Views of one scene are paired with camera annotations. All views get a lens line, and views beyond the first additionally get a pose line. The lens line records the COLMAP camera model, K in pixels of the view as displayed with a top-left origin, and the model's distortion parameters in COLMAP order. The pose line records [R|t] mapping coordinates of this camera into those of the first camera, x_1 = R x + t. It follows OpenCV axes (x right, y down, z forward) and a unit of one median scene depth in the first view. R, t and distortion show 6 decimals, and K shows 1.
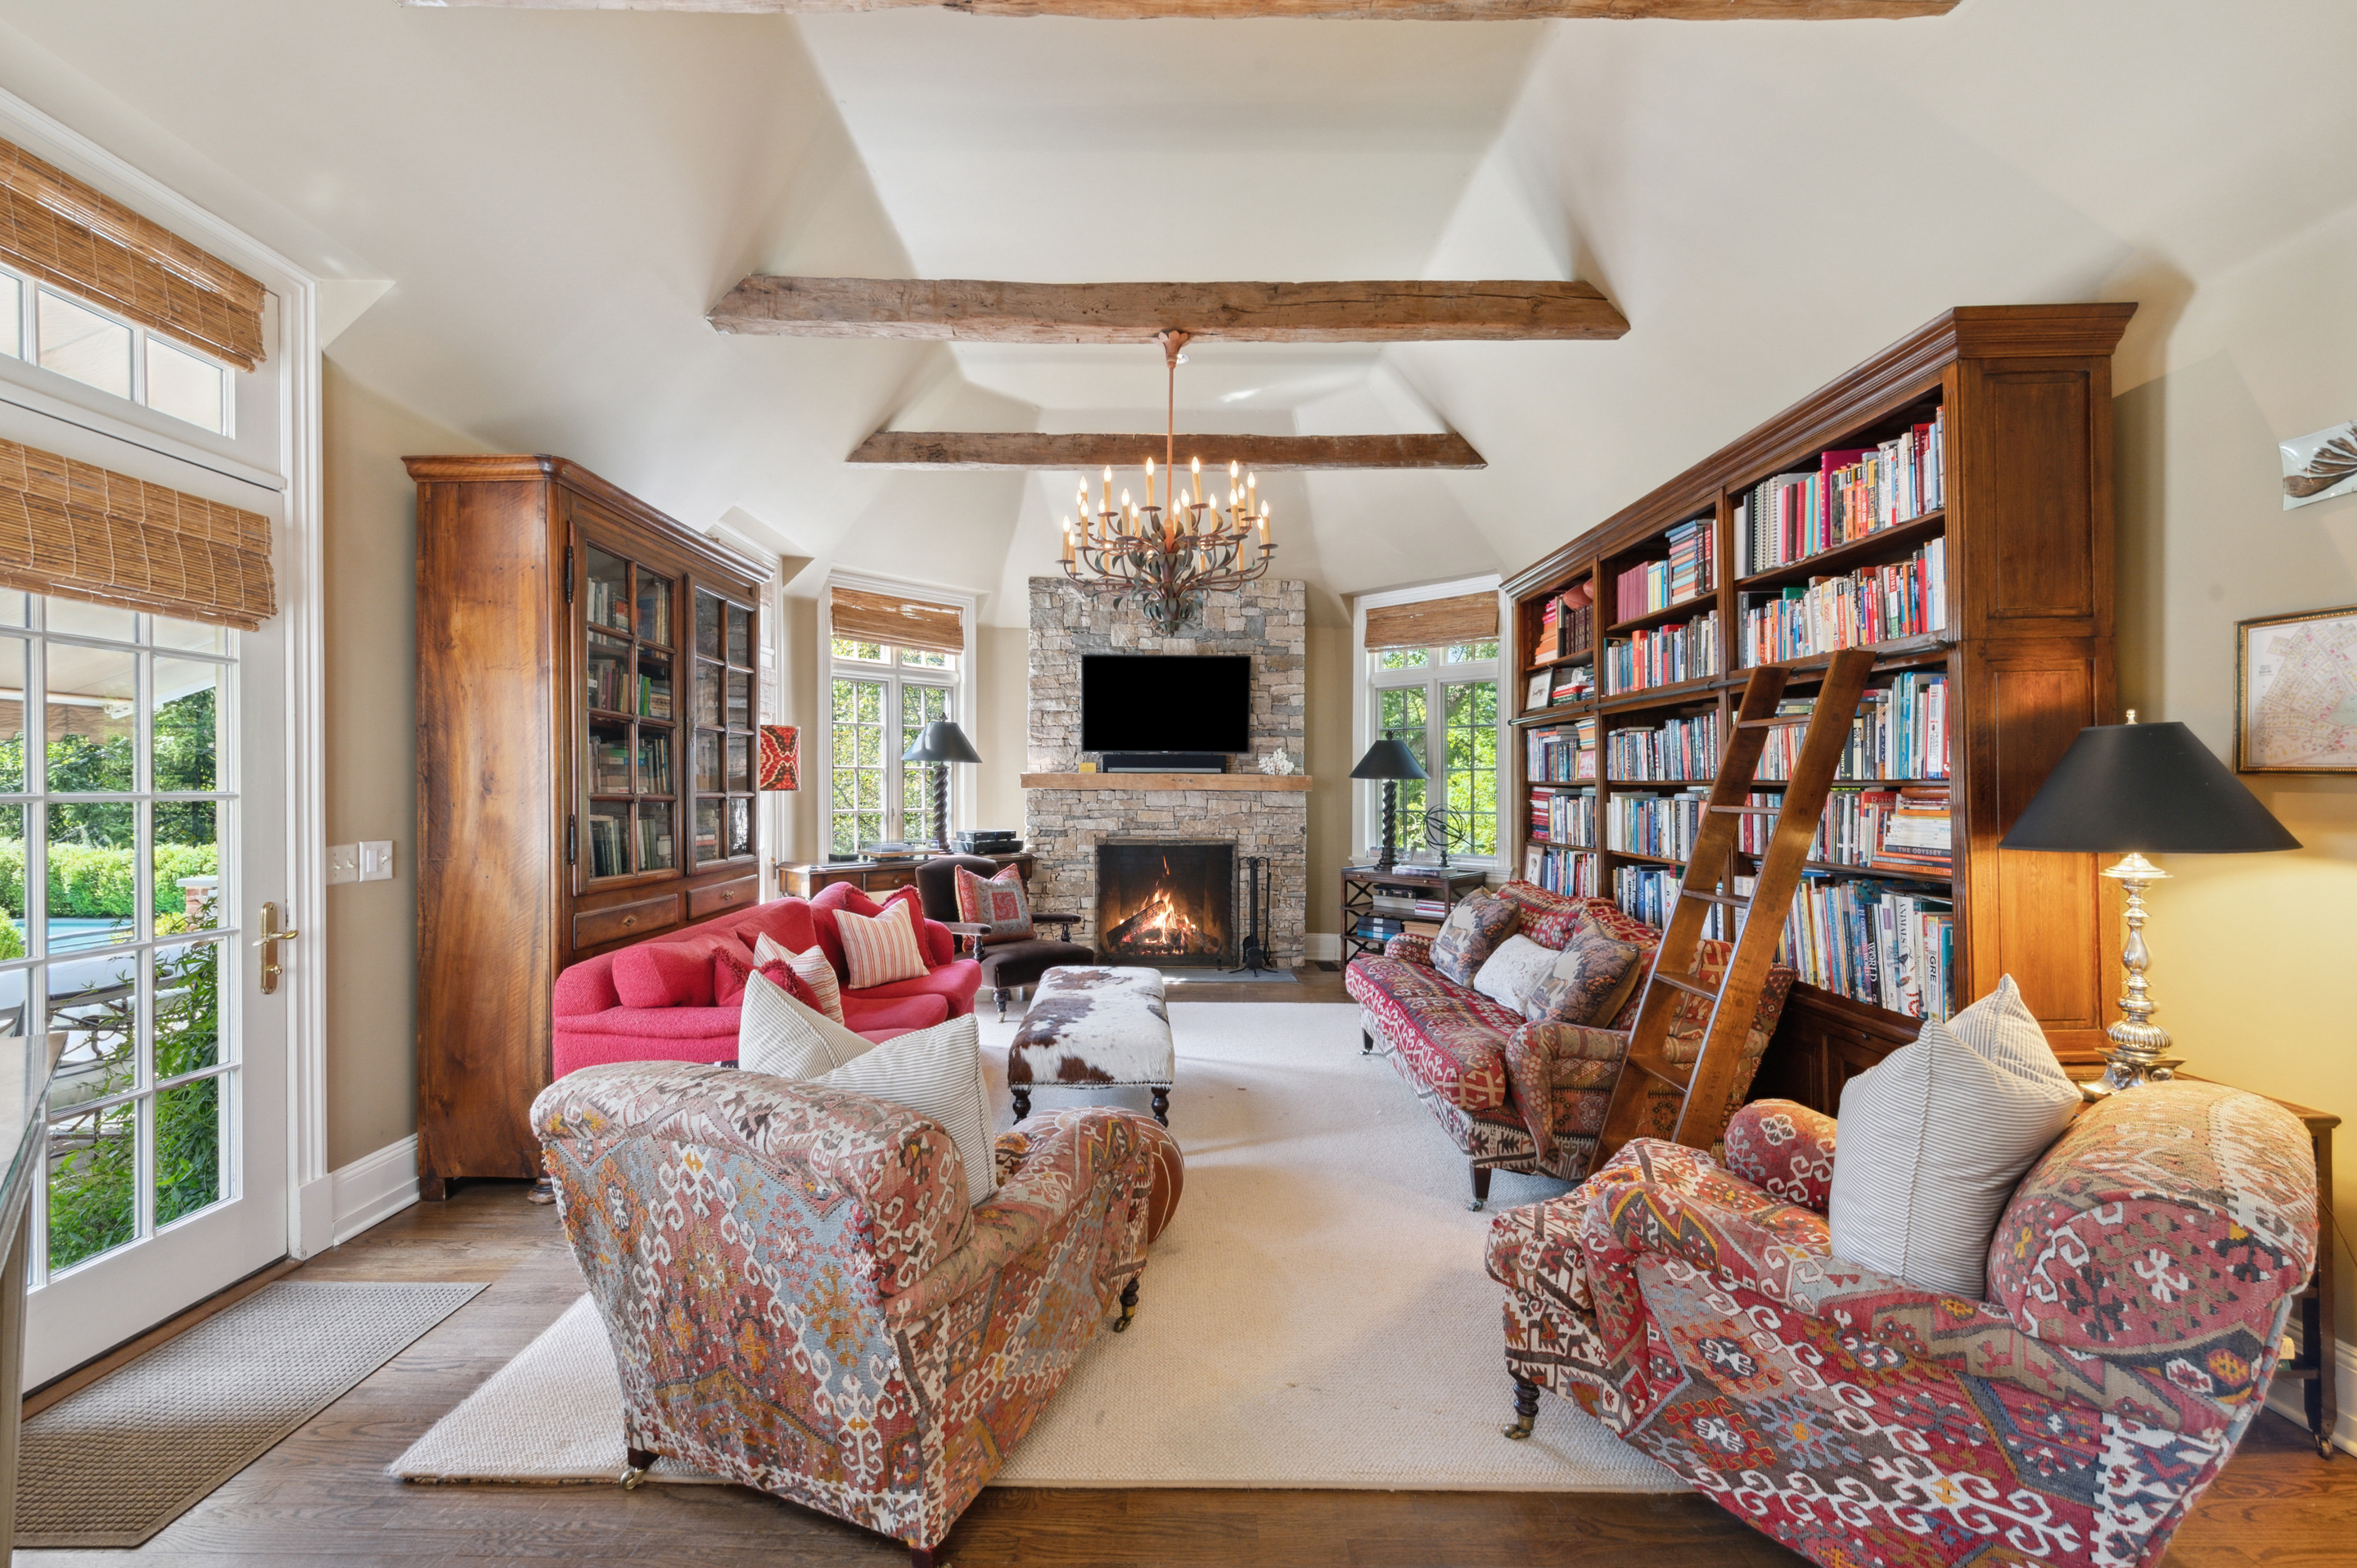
lens RADIAL K [[937.4, 0, 1178.5], [0, 937.4, 784.0], [0, 0, 1]] dist [-0.001393, -0.000399]
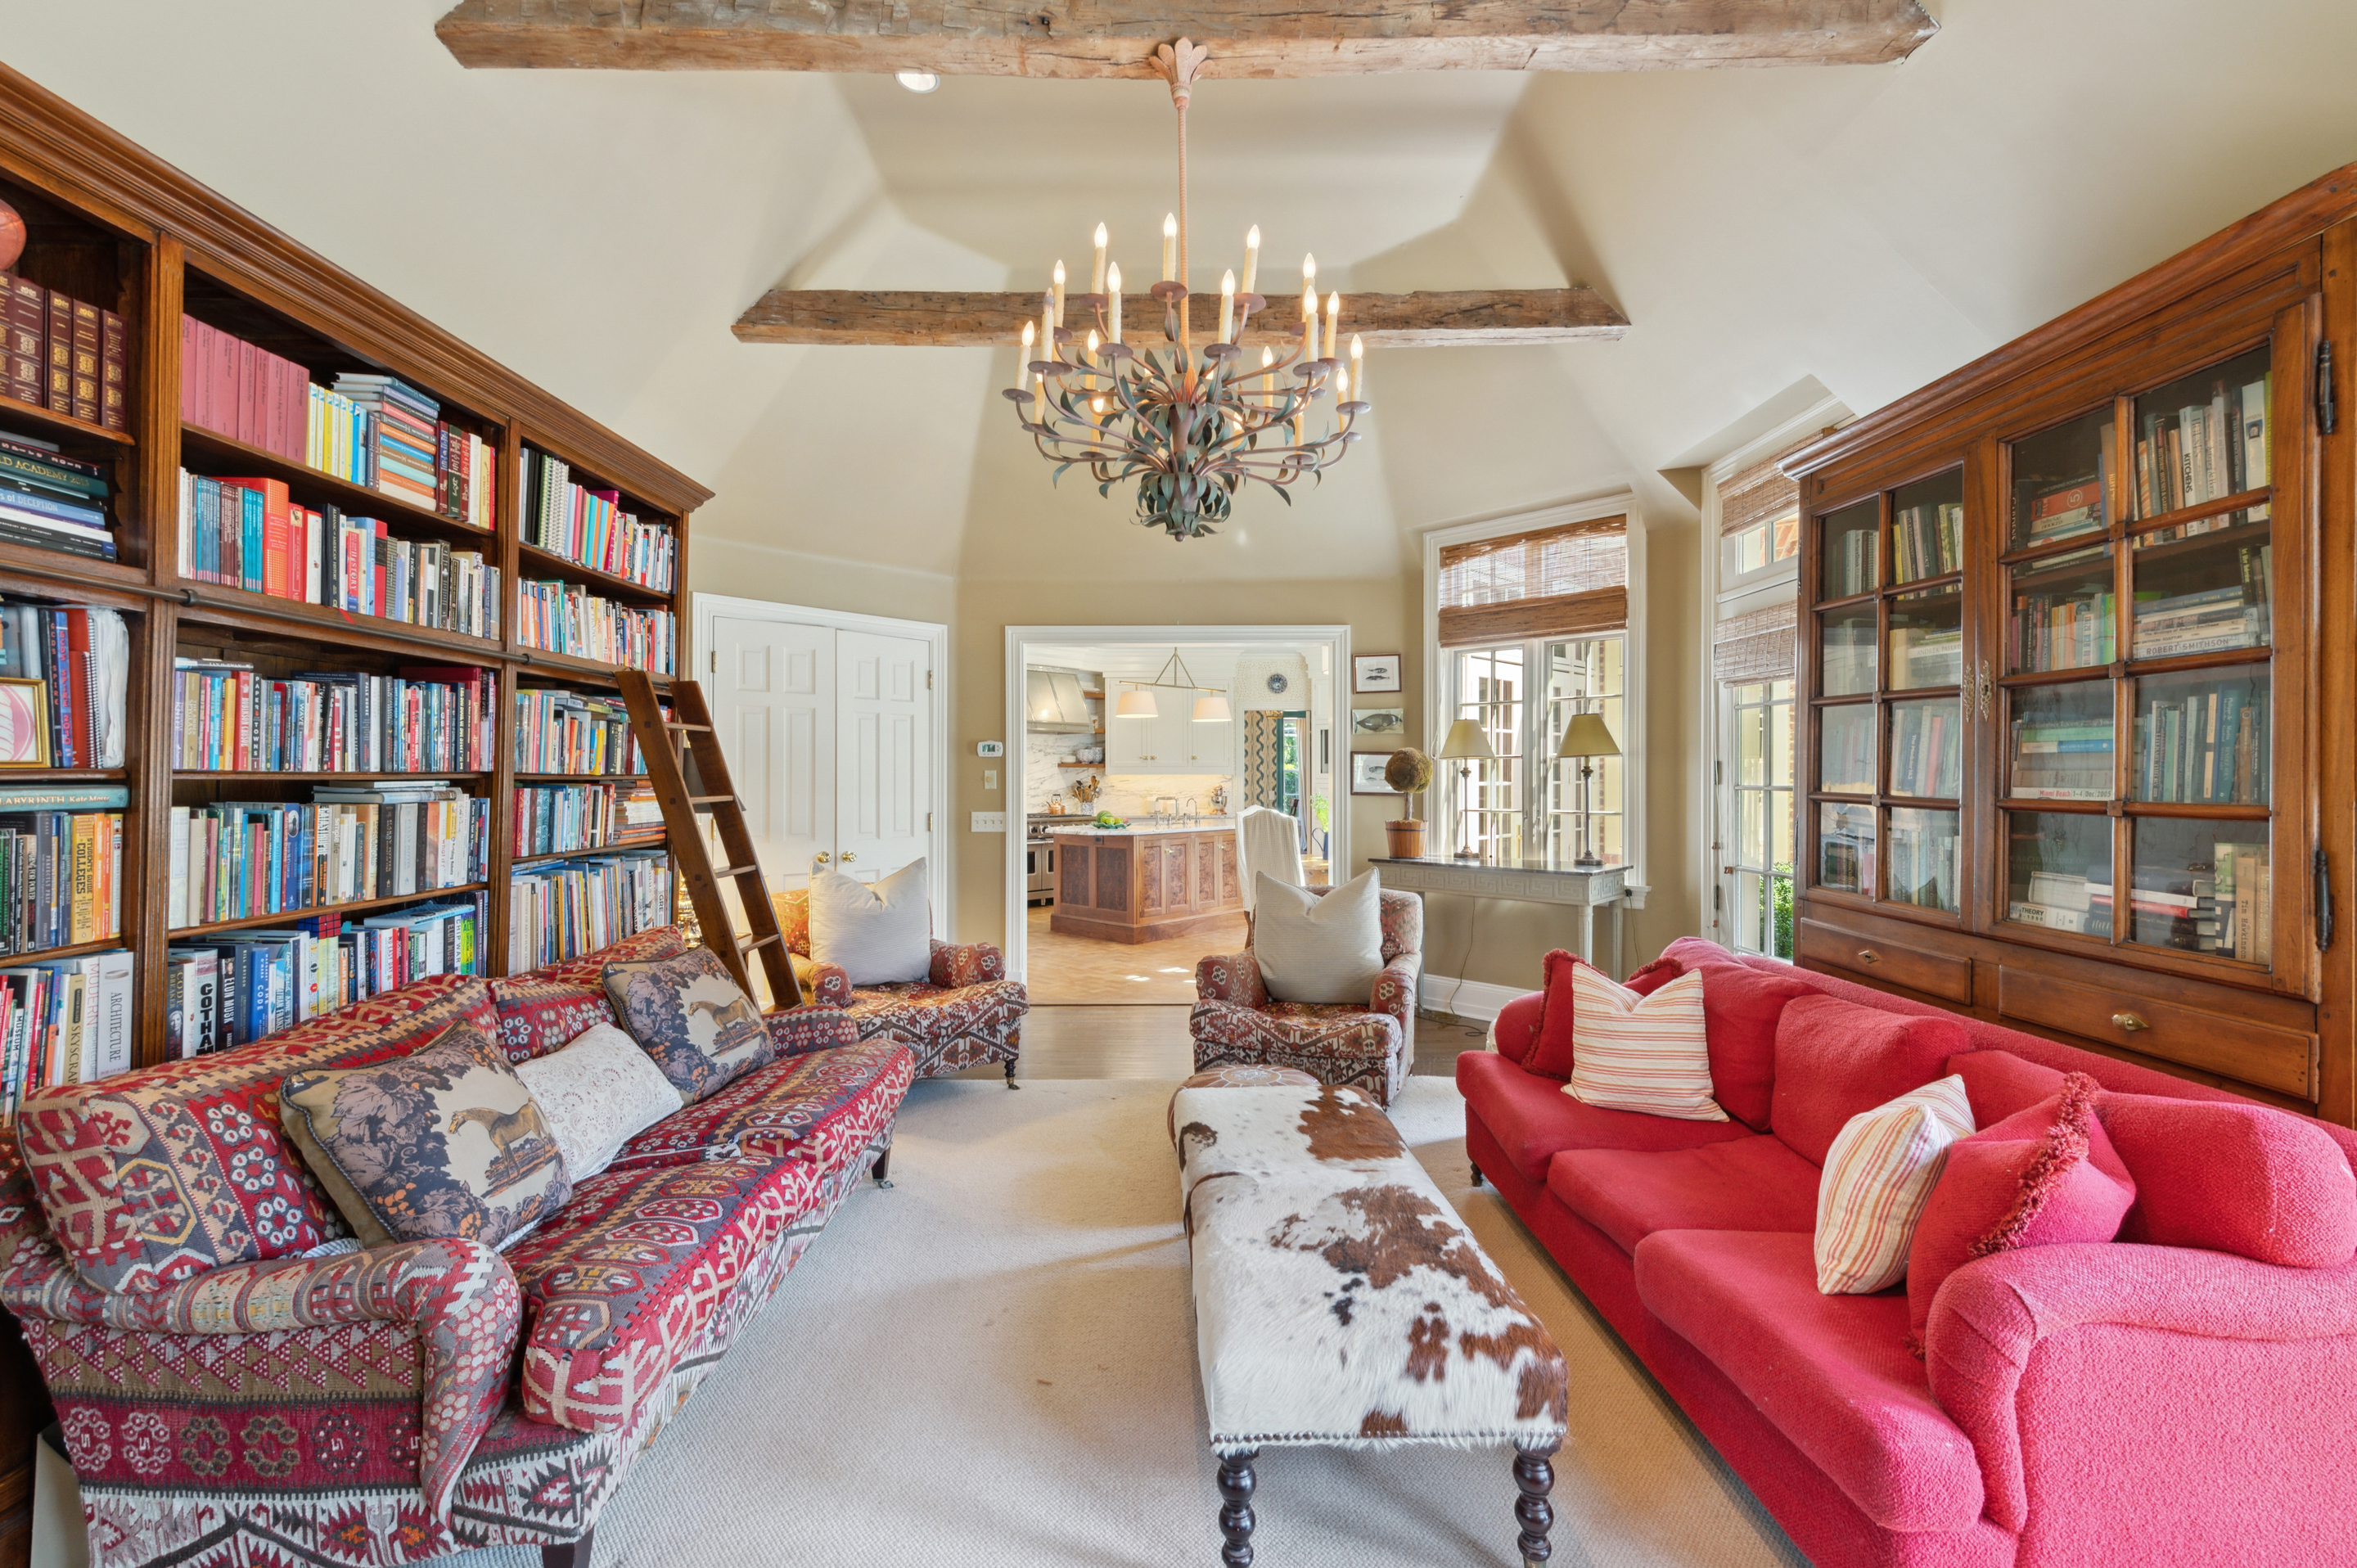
lens RADIAL K [[1053.7, 0, 1178.5], [0, 1053.7, 784.0], [0, 0, 1]] dist [0.000009, -0.000001]
pose [[-0.999996, 0.000672, 0.002663, -0.009353], [0.000690, 0.999978, 0.006662, 0.000261], [-0.002658, 0.006663, -0.999974, 1.910421]]
